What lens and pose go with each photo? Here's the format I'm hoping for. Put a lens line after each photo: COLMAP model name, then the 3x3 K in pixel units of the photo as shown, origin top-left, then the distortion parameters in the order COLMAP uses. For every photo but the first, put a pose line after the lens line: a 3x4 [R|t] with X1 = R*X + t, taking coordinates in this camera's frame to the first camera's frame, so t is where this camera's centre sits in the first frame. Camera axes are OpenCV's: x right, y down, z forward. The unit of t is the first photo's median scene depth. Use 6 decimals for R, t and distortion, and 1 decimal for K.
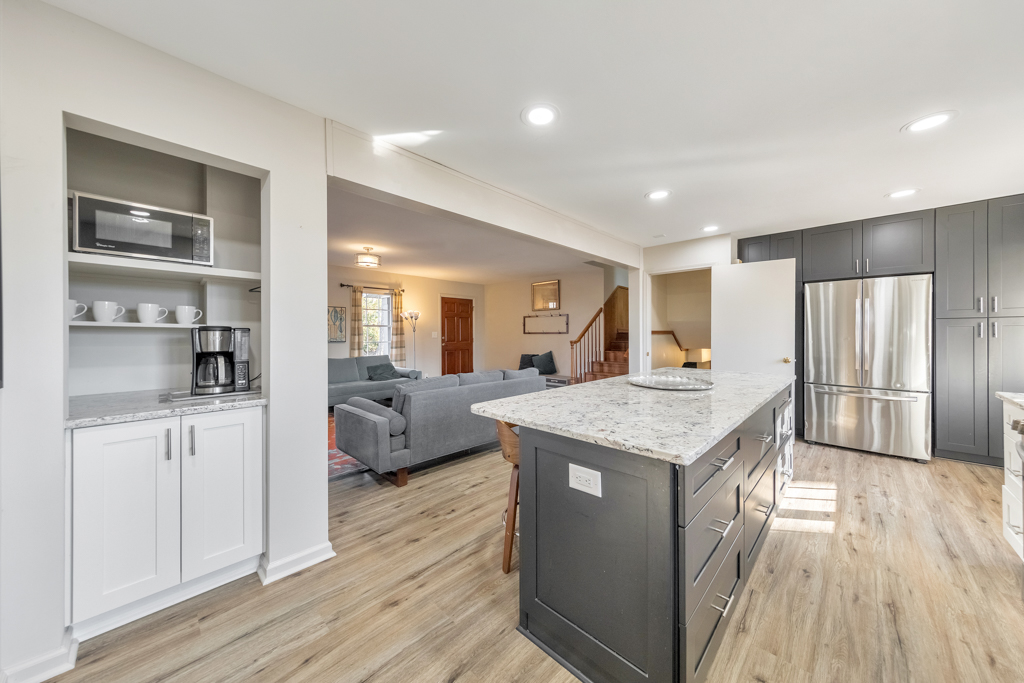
lens RADIAL K [[352.8, 0, 518.2], [0, 352.8, 334.3], [0, 0, 1]] dist [0.015192, 0.000177]
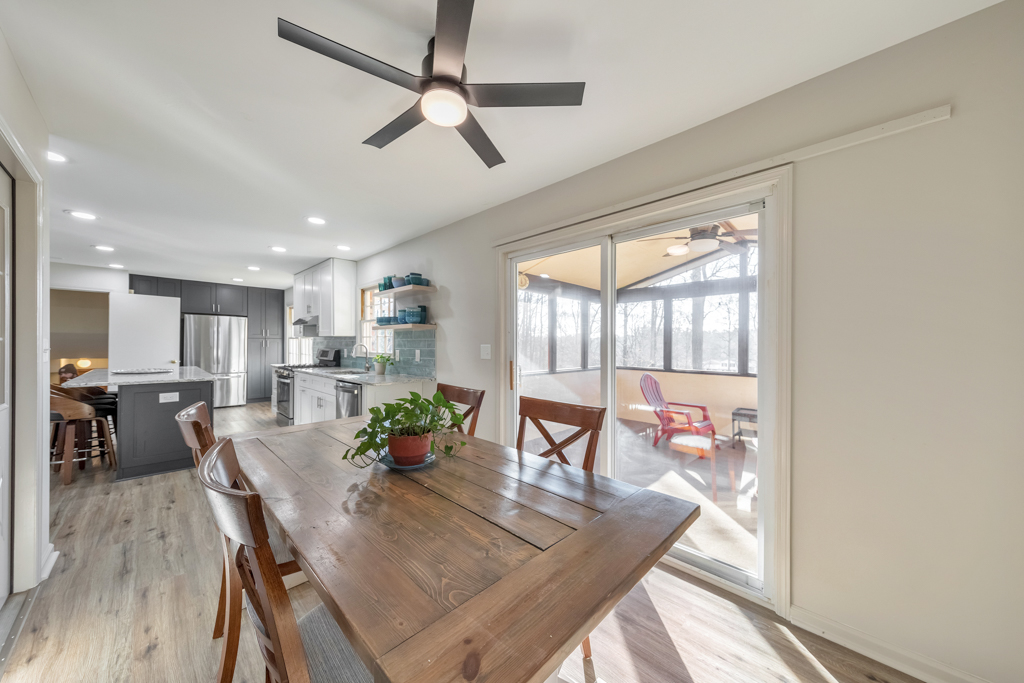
lens RADIAL K [[352.8, 0, 518.5], [0, 352.8, 343.1], [0, 0, 1]] dist [0.015192, 0.000177]
pose [[-0.000511, 0.017782, 0.999842, -0.790297], [0.004241, 0.999833, -0.017780, 0.024532], [-0.999991, 0.004231, -0.000586, -0.501763]]
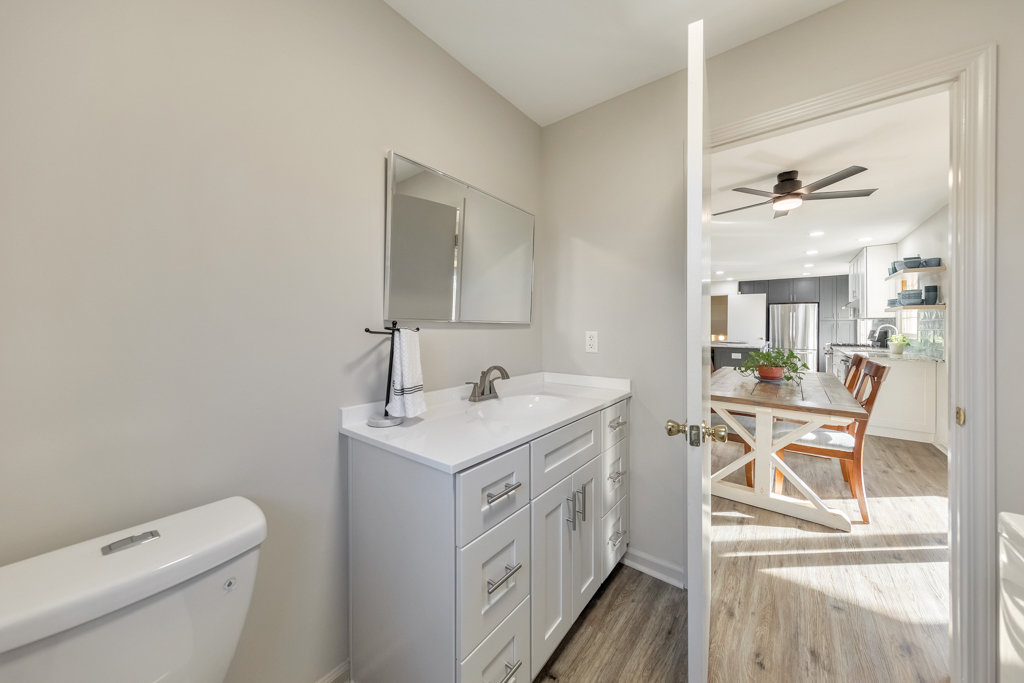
lens RADIAL K [[352.8, 0, 505.4], [0, 352.8, 326.6], [0, 0, 1]] dist [0.015192, 0.000177]
pose [[0.994805, 0.013253, 0.100931, -1.035185], [-0.012449, 0.999886, -0.008586, 0.034315], [-0.101034, 0.007285, 0.994856, -1.020709]]
